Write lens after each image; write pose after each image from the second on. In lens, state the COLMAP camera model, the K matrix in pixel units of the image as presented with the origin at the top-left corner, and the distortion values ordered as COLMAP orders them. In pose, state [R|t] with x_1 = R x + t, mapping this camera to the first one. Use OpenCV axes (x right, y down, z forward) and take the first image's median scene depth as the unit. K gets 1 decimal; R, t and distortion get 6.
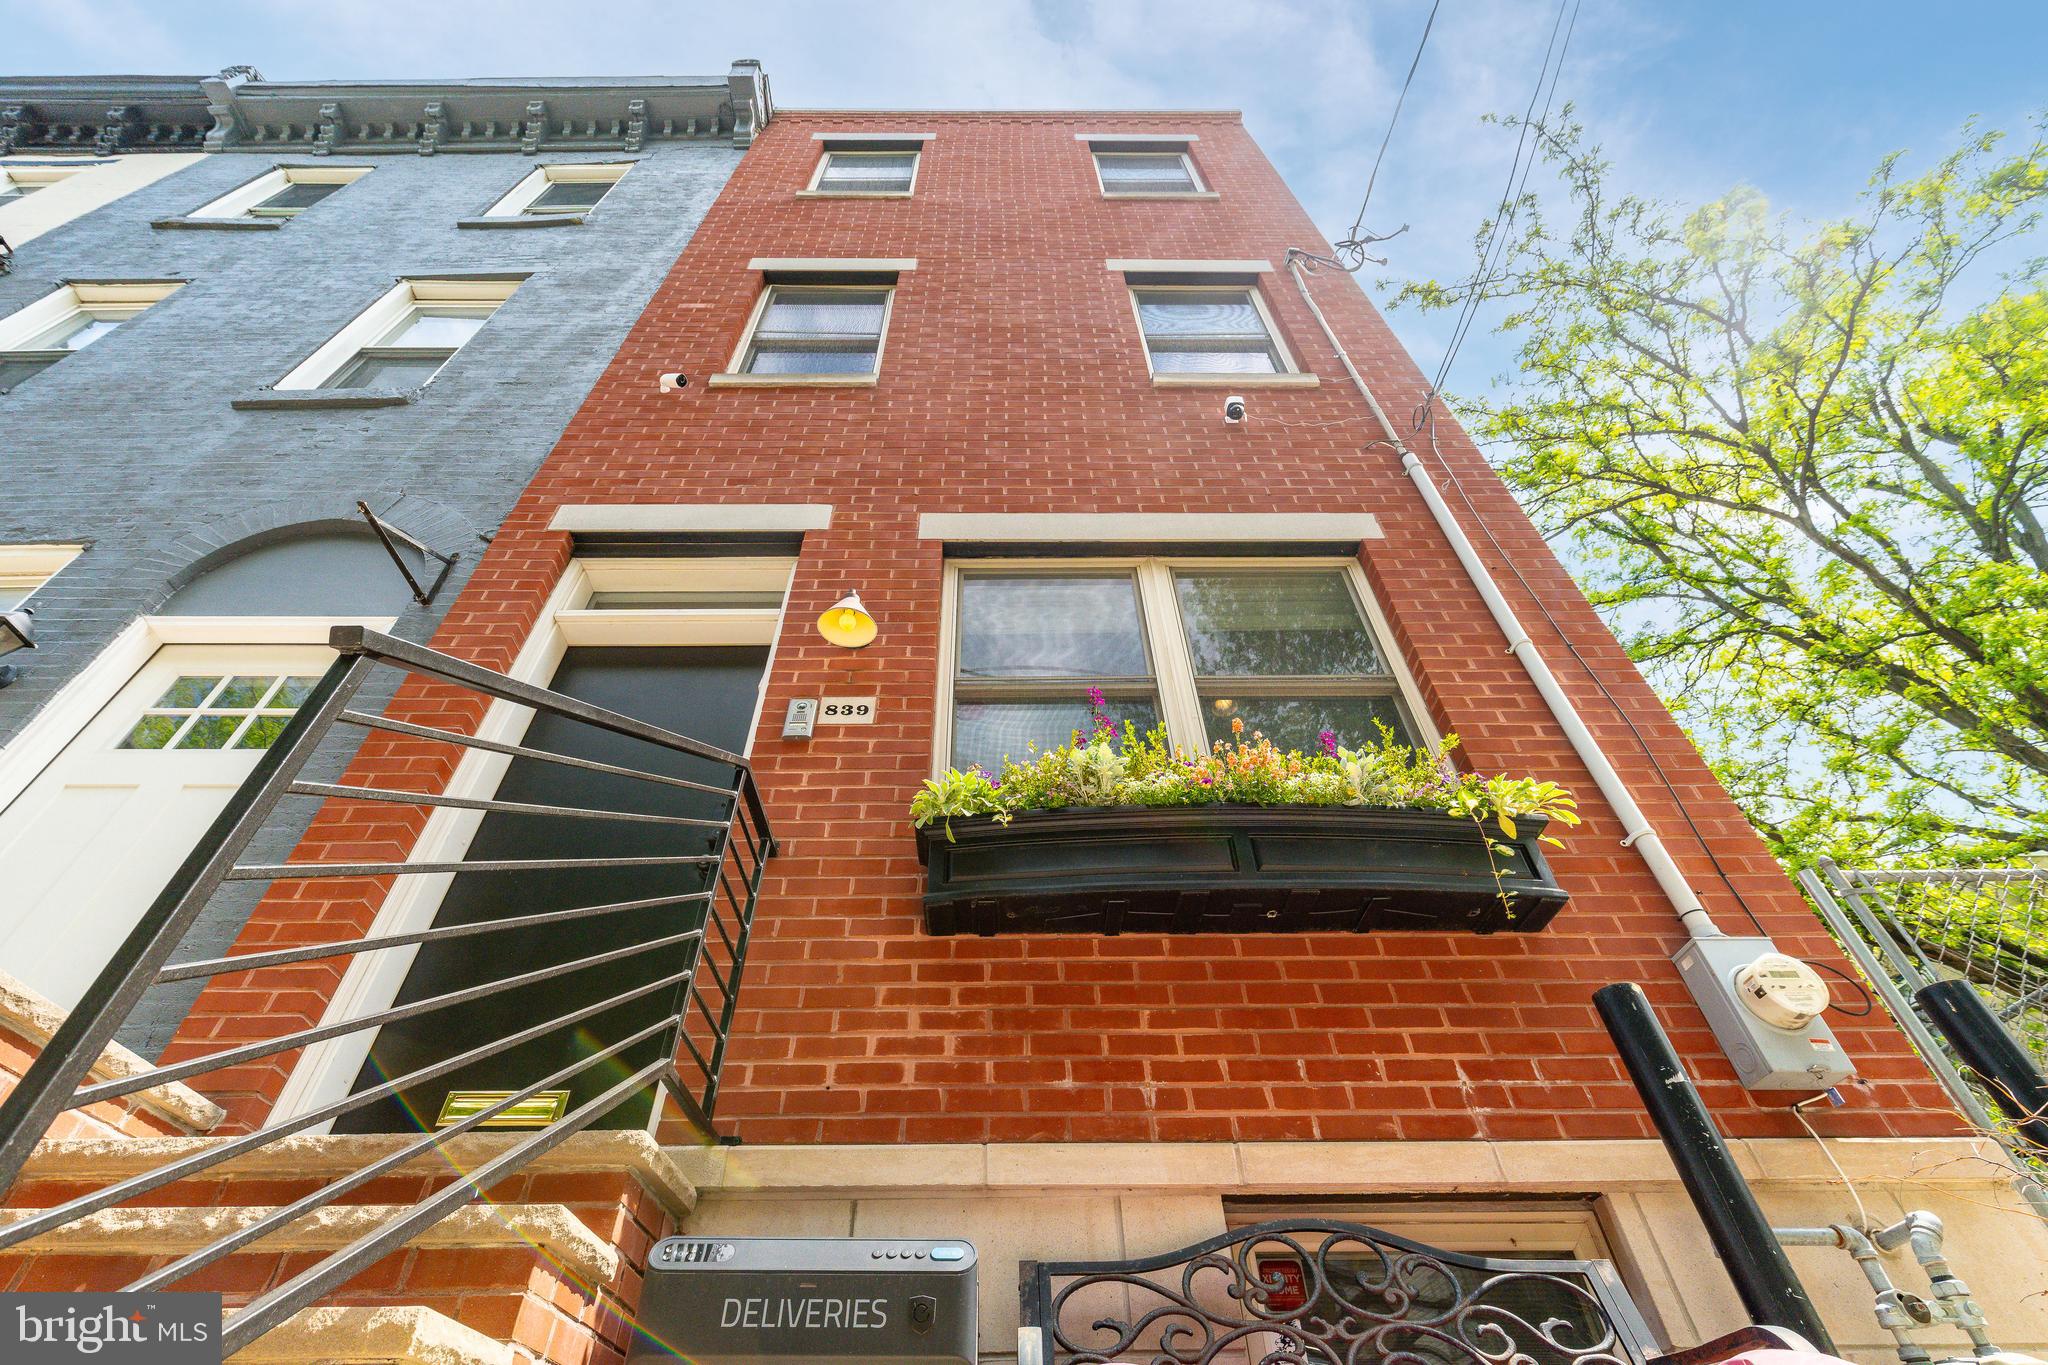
lens RADIAL K [[916.5, 0, 996.3], [0, 916.5, 660.9], [0, 0, 1]] dist [0.001126, -0.001515]
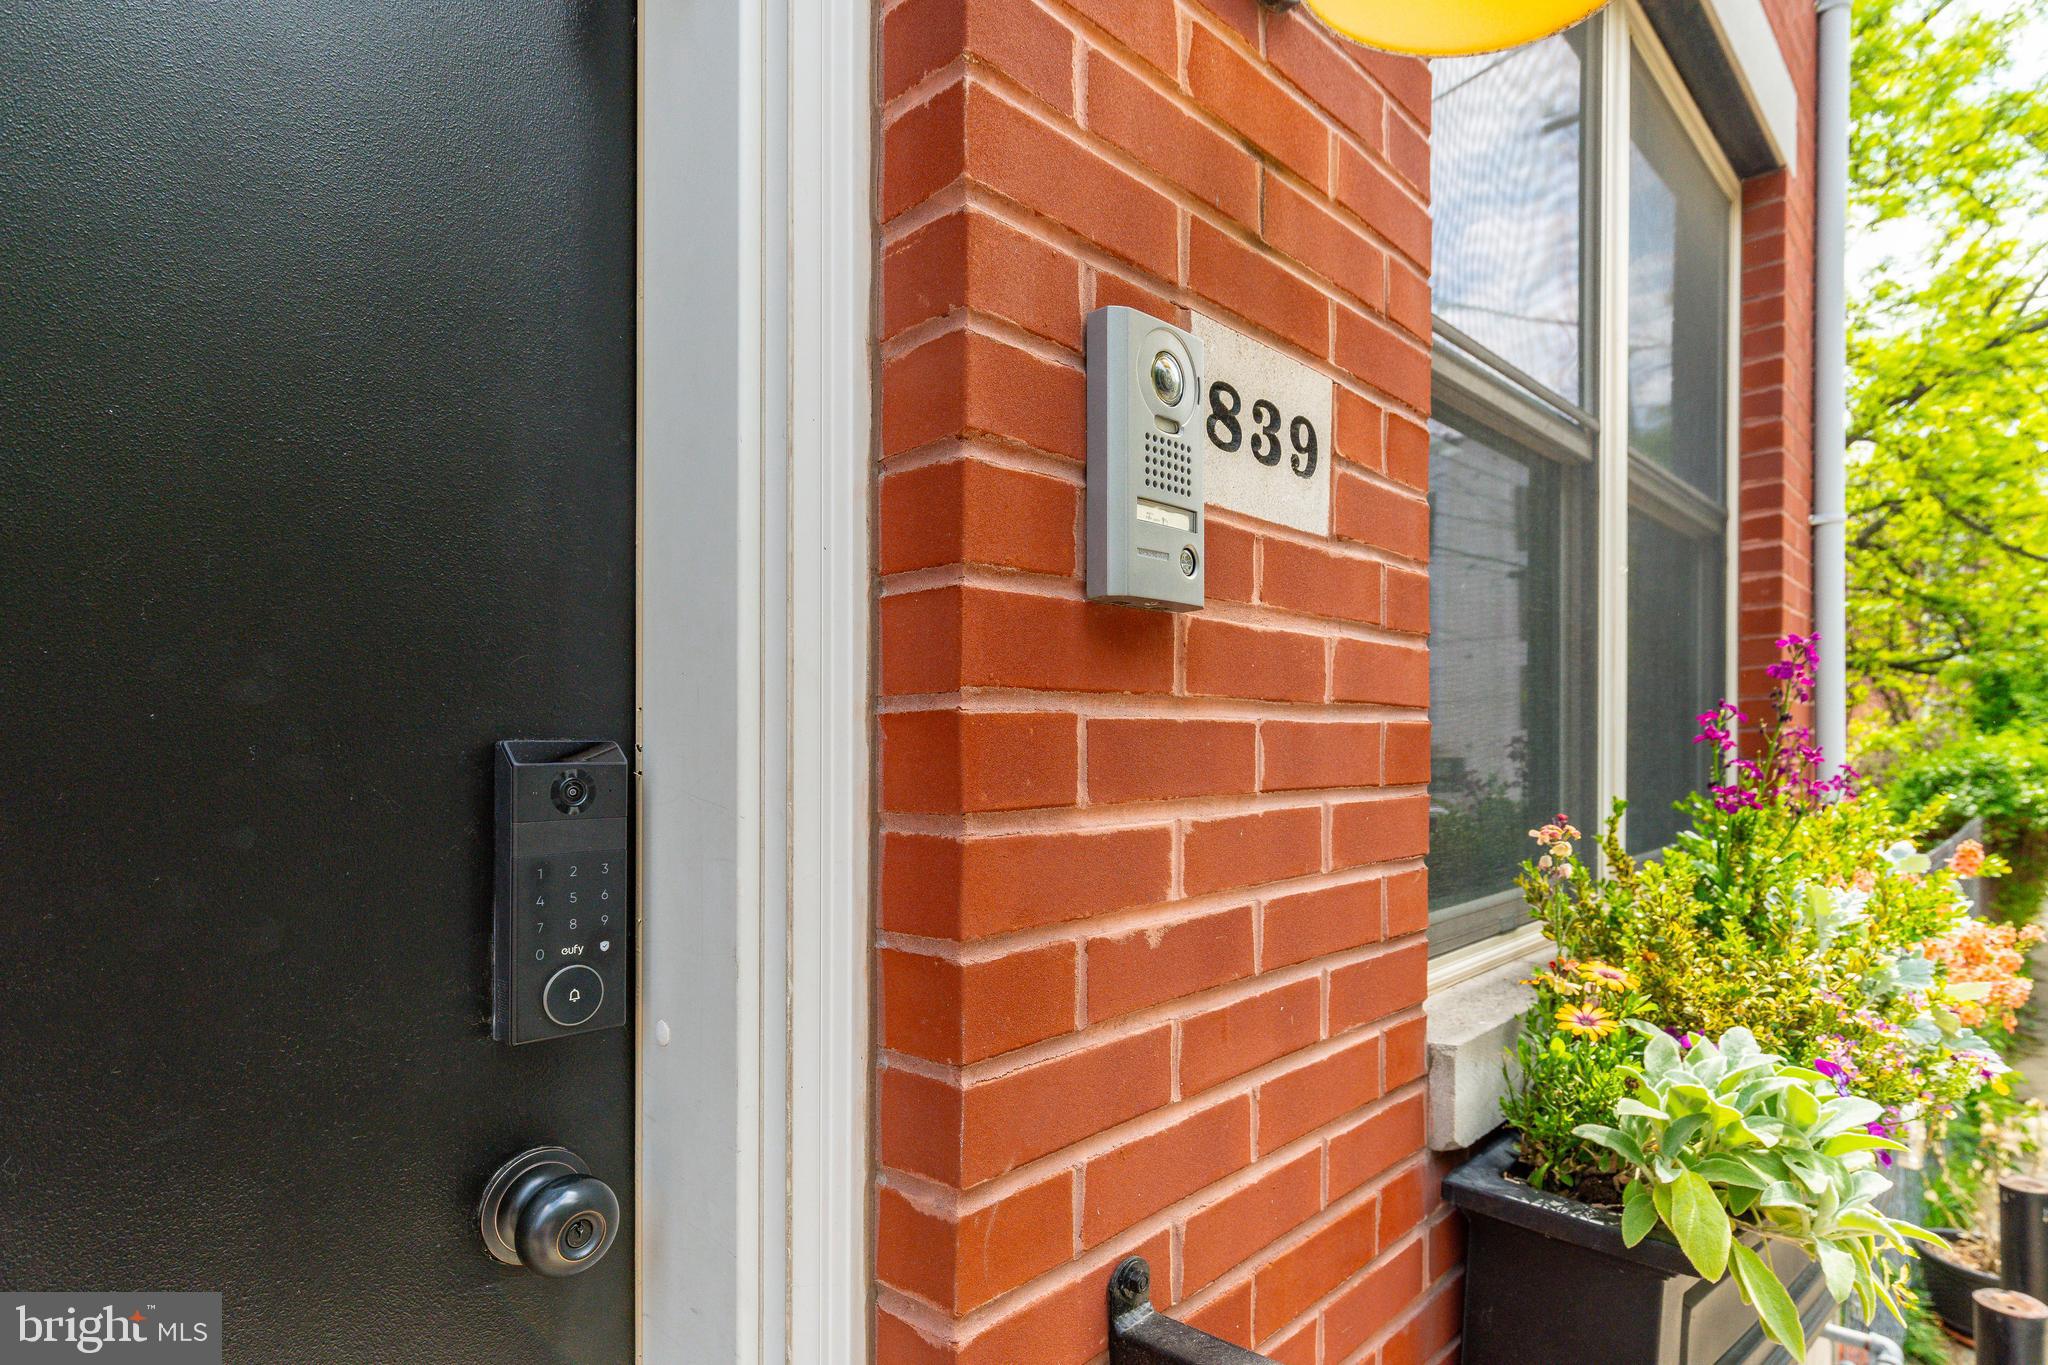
lens RADIAL K [[1159.2, 0, 1034.4], [0, 1159.2, 735.9], [0, 0, 1]] dist [-0.003310, -0.000336]
pose [[0.664922, 0.000033, 0.746913, -0.541797], [-0.538524, 0.692957, 0.479378, 0.005267], [-0.517563, -0.720979, 0.460780, 1.181366]]
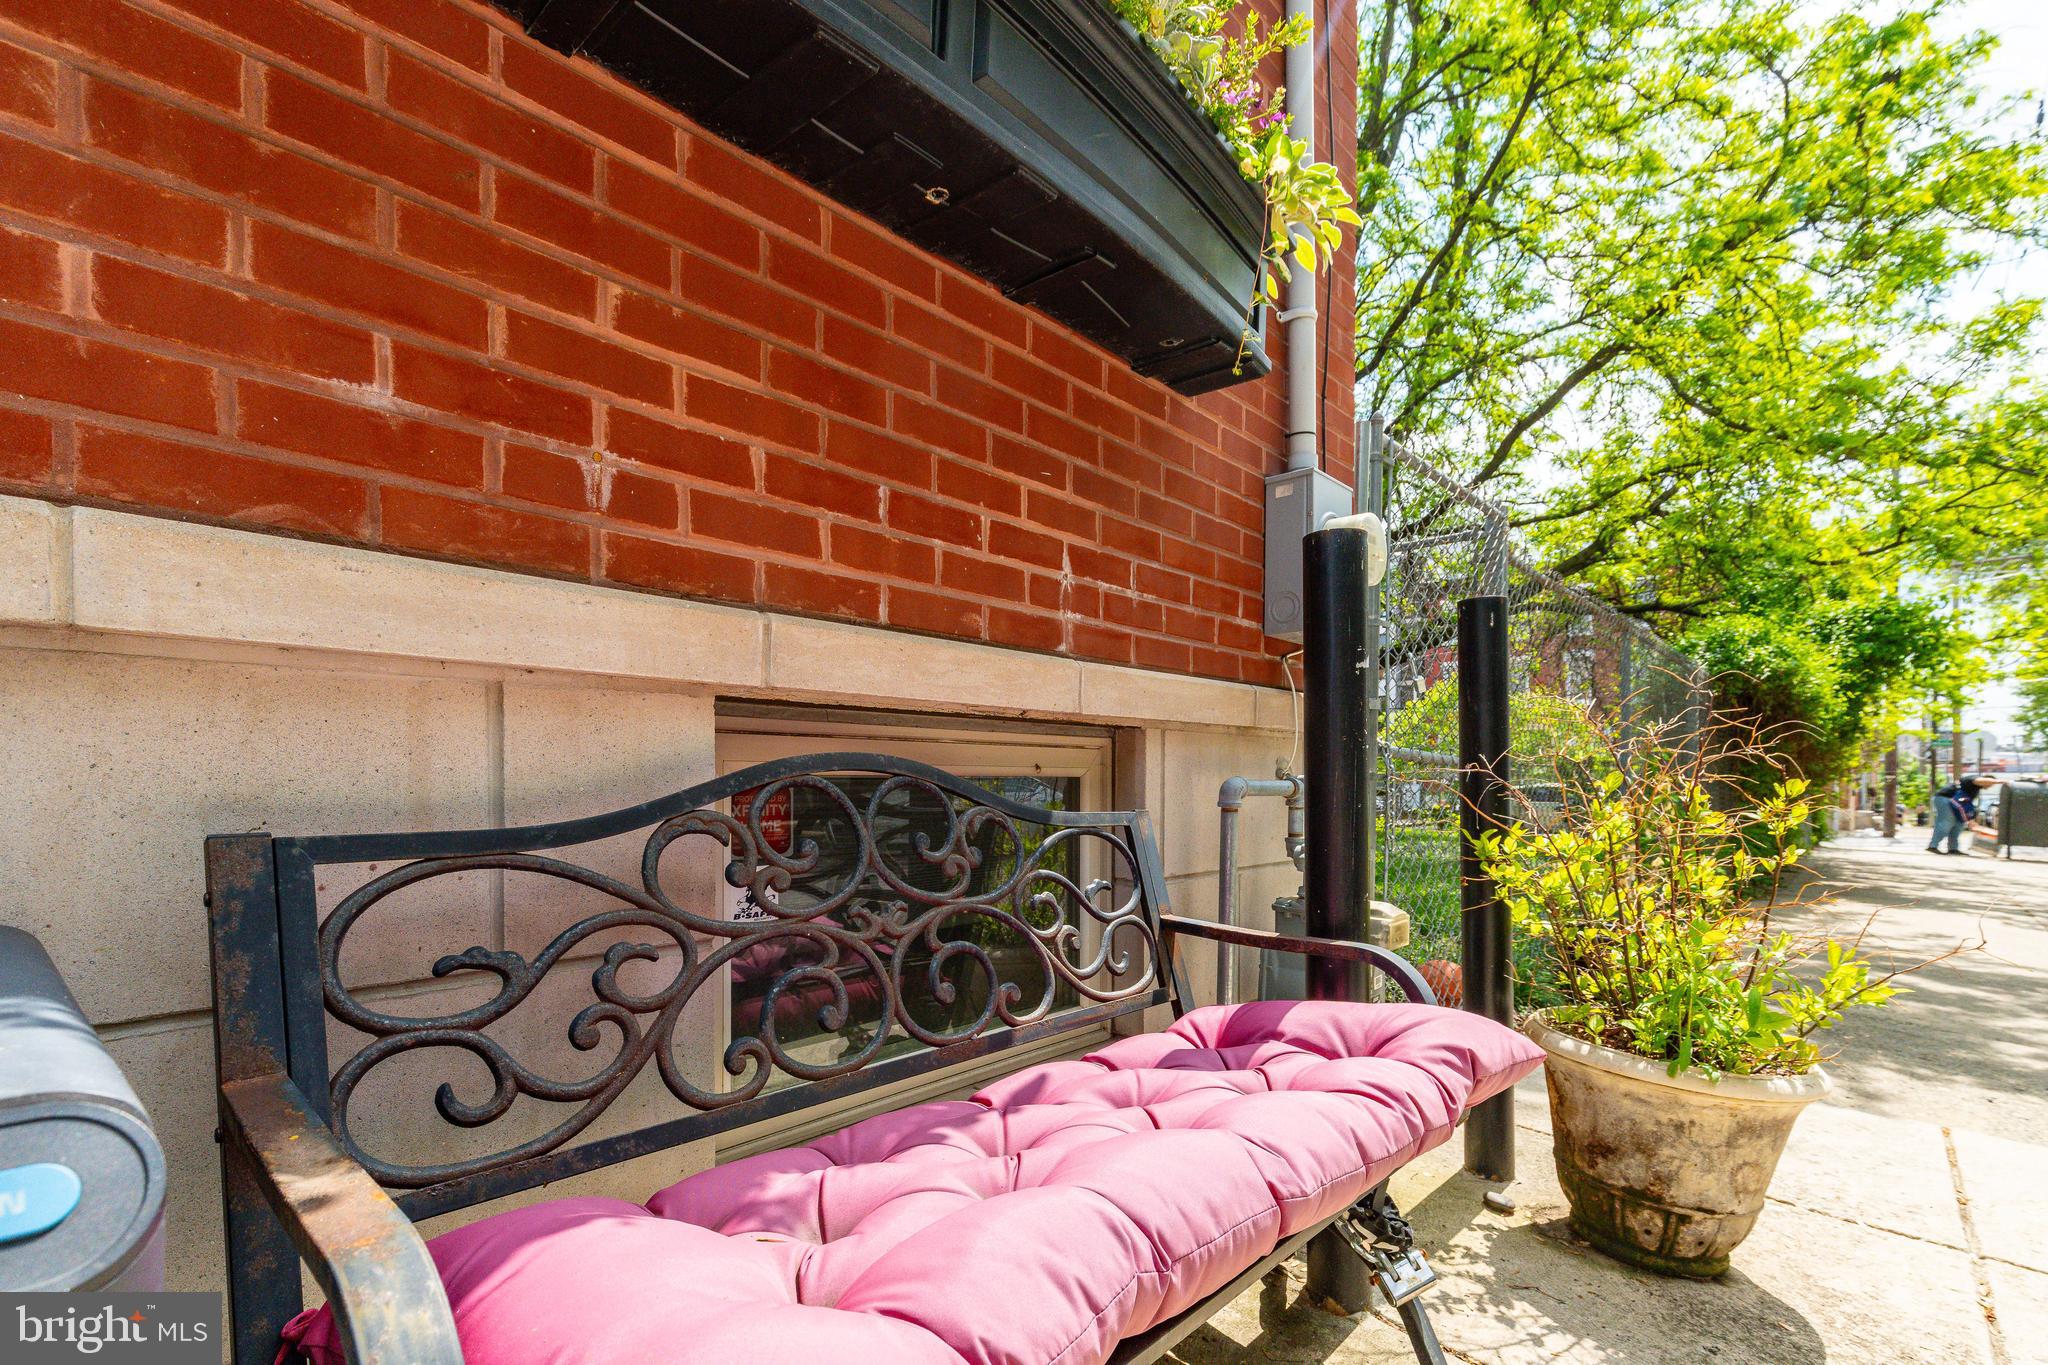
lens RADIAL K [[962.6, 0, 1043.1], [0, 962.6, 790.1], [0, 0, 1]] dist [0.002697, -0.001446]
pose [[0.652413, -0.002560, 0.757859, -0.040465], [-0.547900, 0.689299, 0.473996, 0.237374], [-0.523605, -0.724473, 0.448305, 0.565476]]
